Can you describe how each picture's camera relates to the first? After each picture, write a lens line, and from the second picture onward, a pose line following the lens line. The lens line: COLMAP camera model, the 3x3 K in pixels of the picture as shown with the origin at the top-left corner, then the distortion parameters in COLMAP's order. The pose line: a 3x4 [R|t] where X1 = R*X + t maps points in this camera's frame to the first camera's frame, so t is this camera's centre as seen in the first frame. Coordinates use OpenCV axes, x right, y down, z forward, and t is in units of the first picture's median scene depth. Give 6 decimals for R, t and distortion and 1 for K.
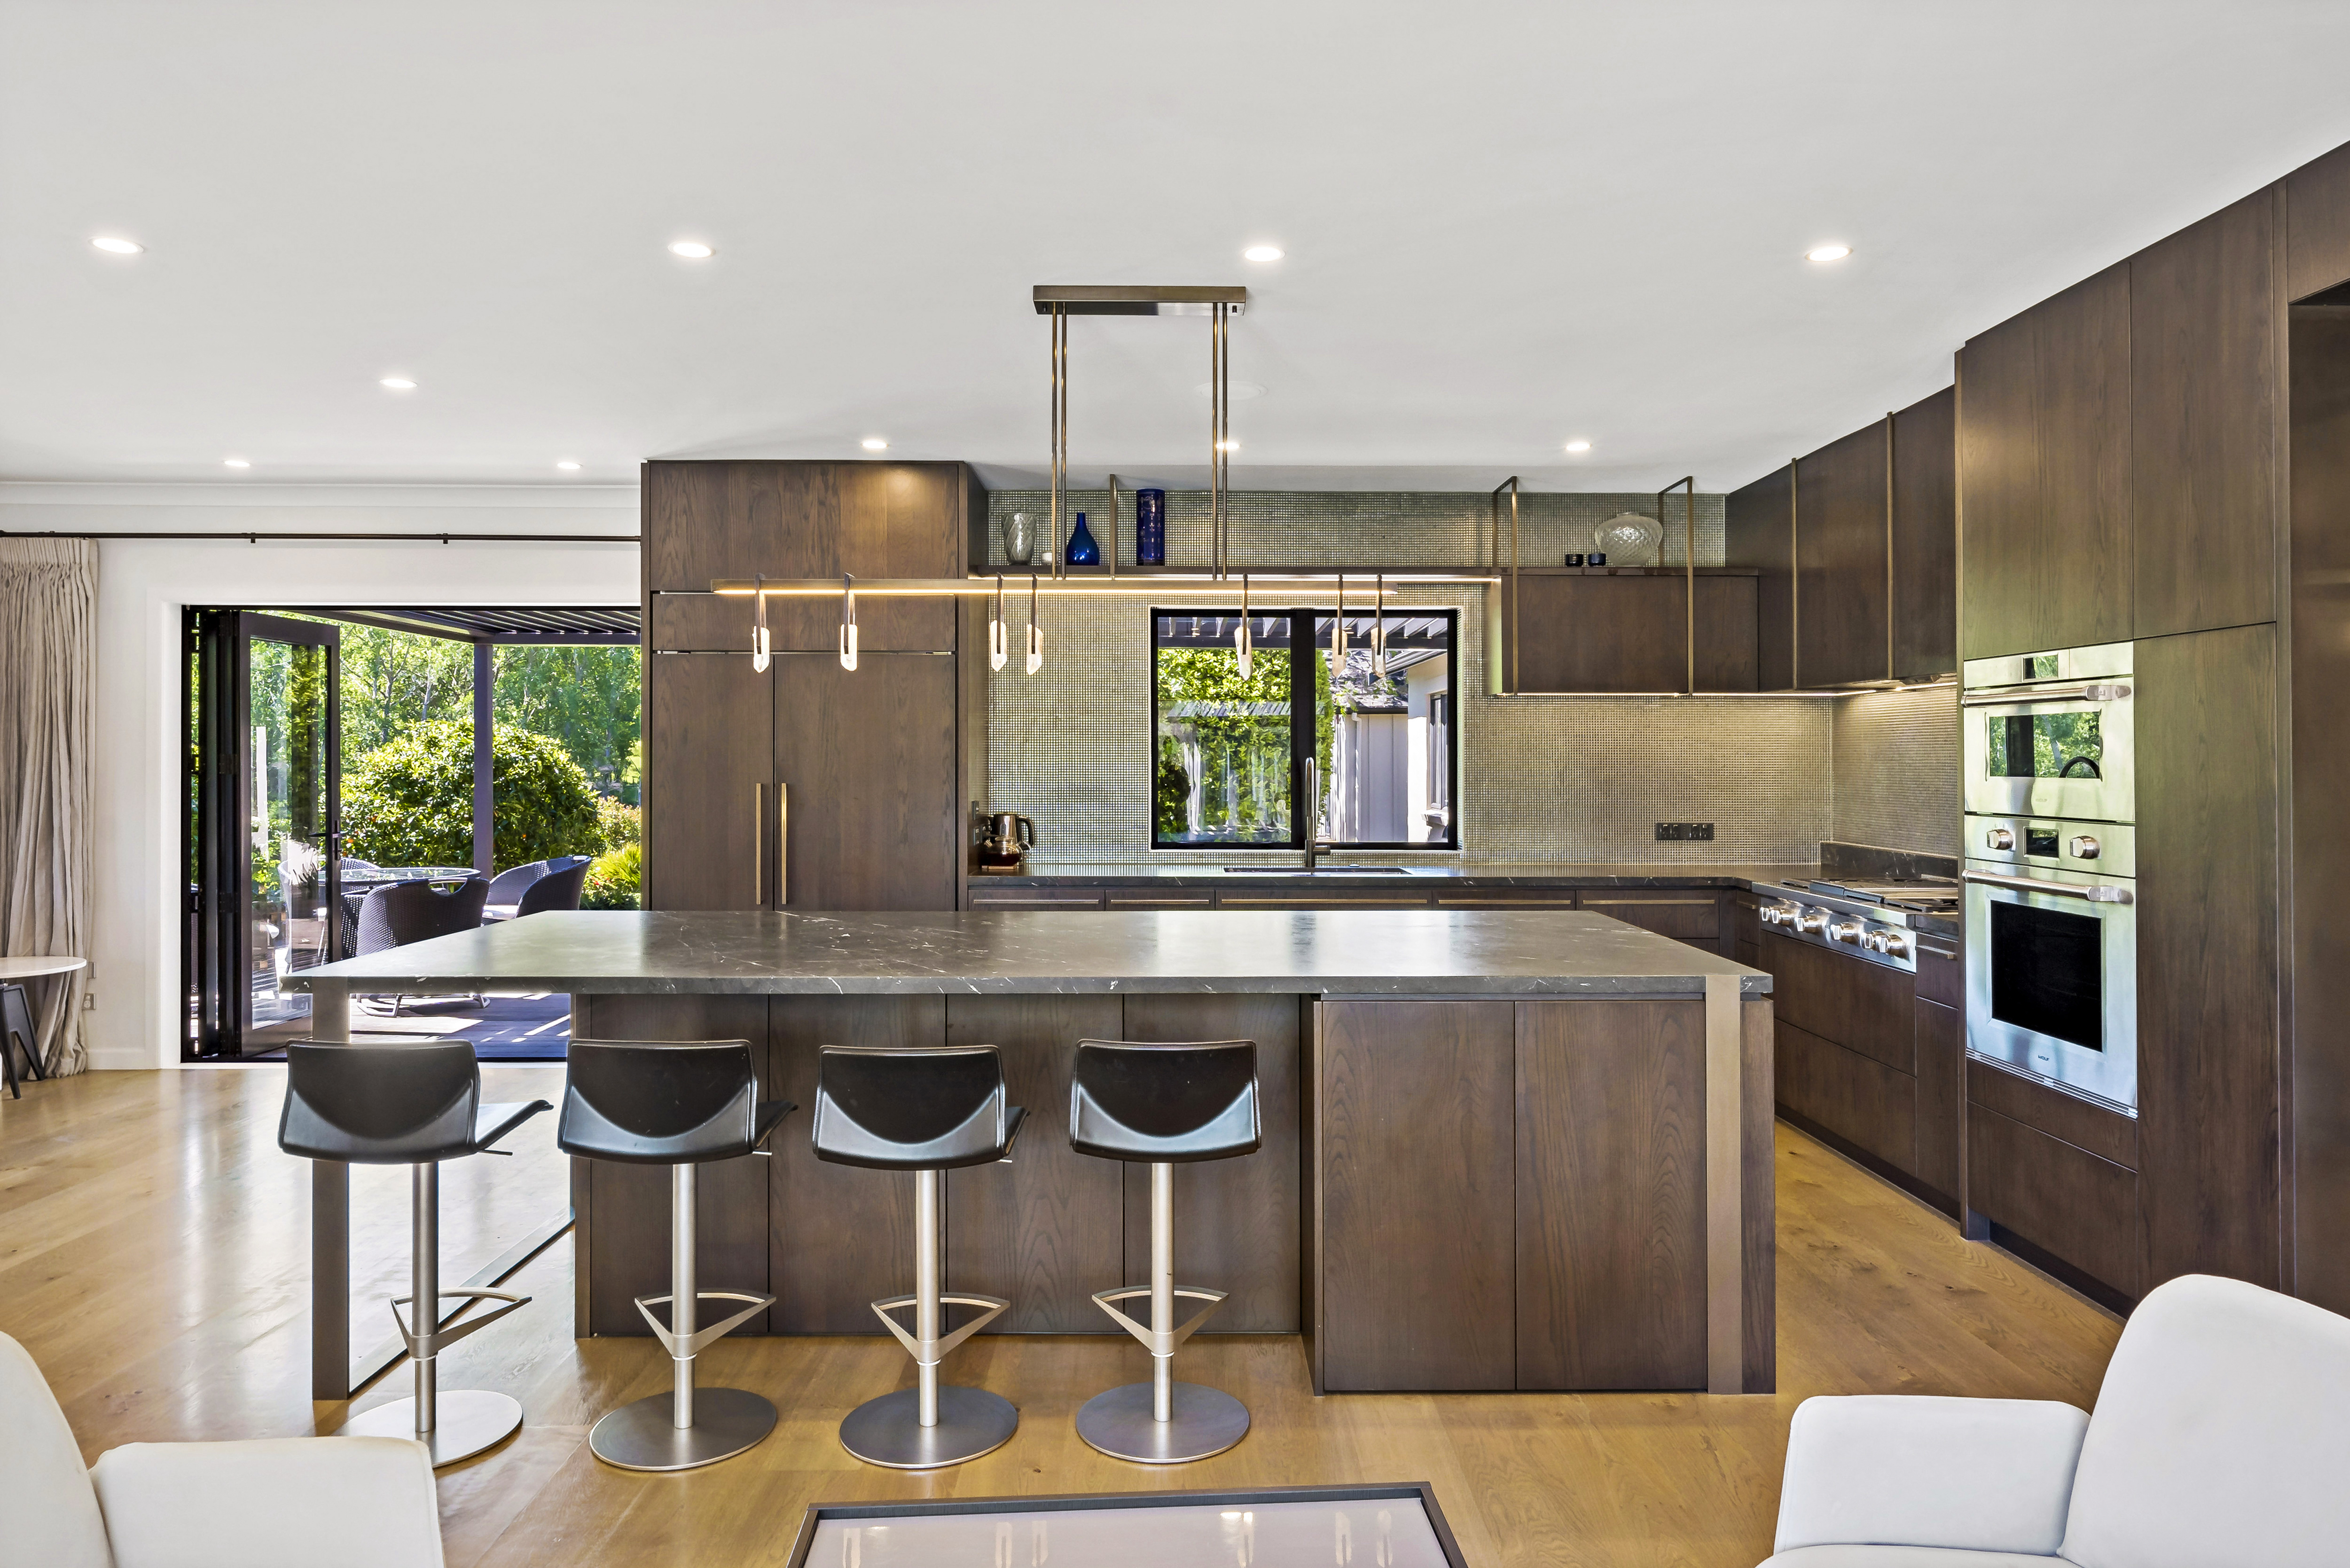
lens RADIAL K [[1451.0, 0, 1195.7], [0, 1451.0, 762.6], [0, 0, 1]] dist [-0.003295, -0.000064]
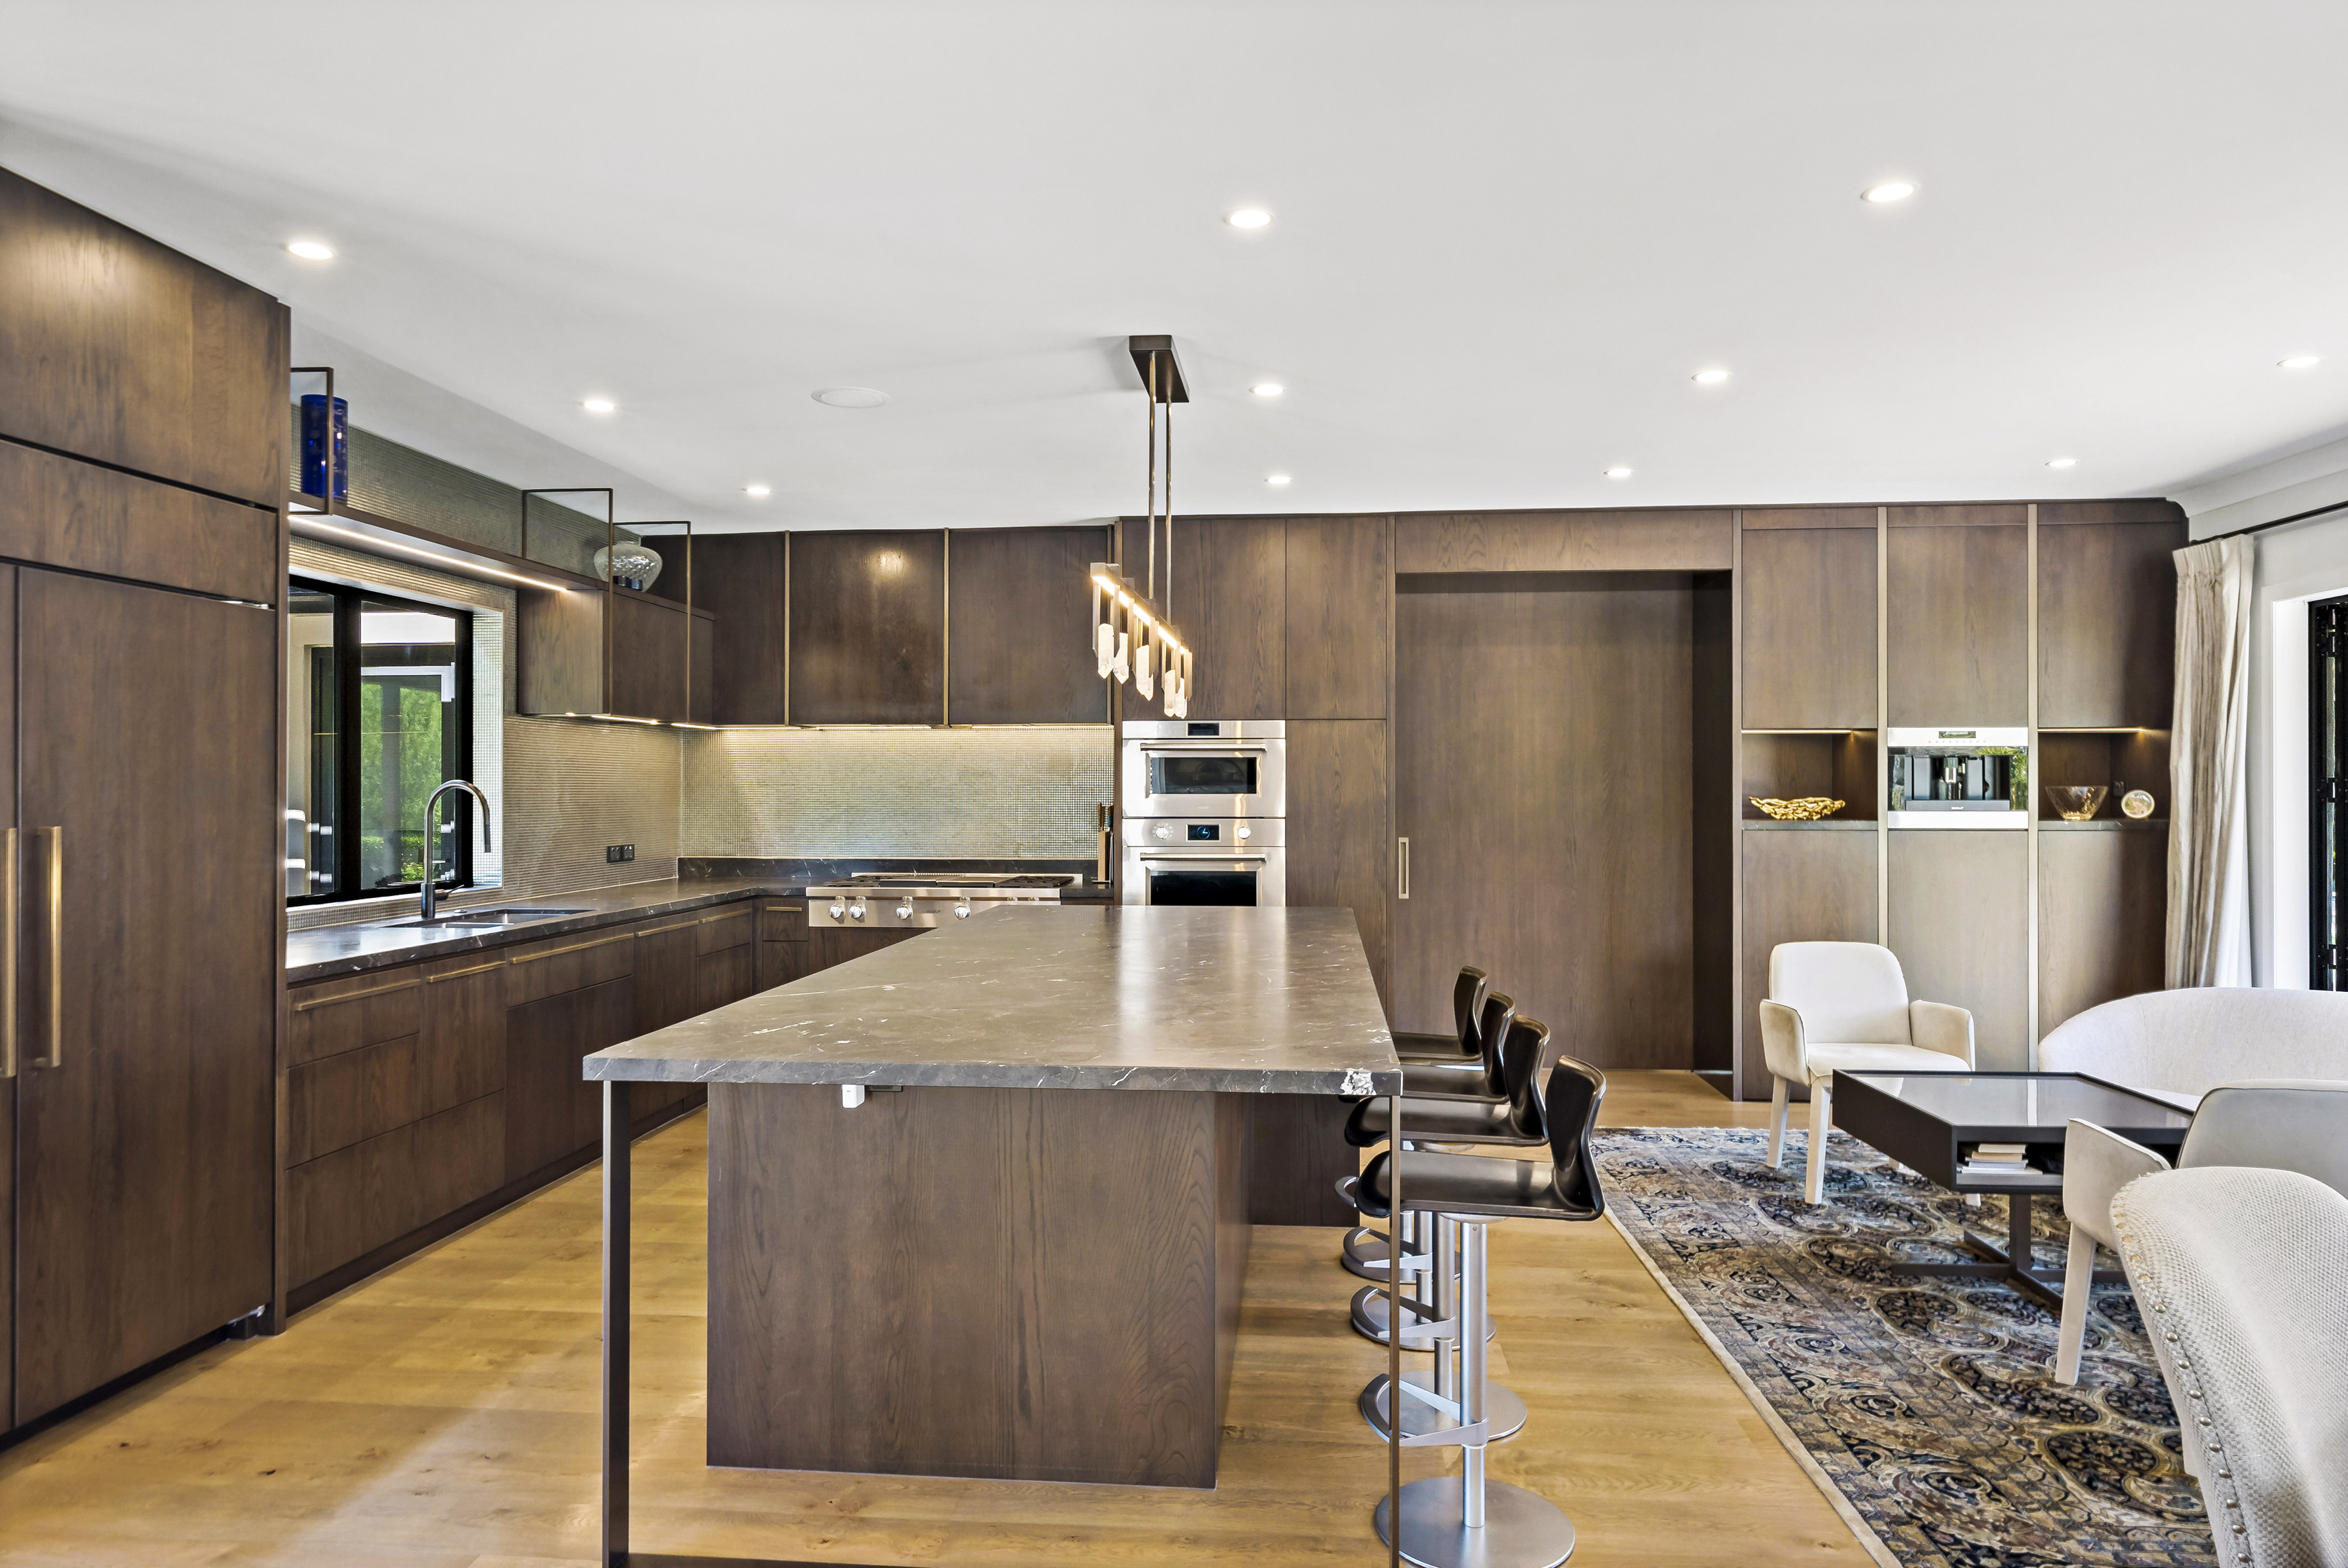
lens RADIAL K [[1449.8, 0, 1191.5], [0, 1449.8, 786.8], [0, 0, 1]] dist [-0.003295, -0.000064]
pose [[0.105176, 0.001205, 0.994453, -0.738857], [0.003792, 0.999992, -0.001612, 0.003076], [-0.994446, 0.003940, 0.105170, 0.550228]]
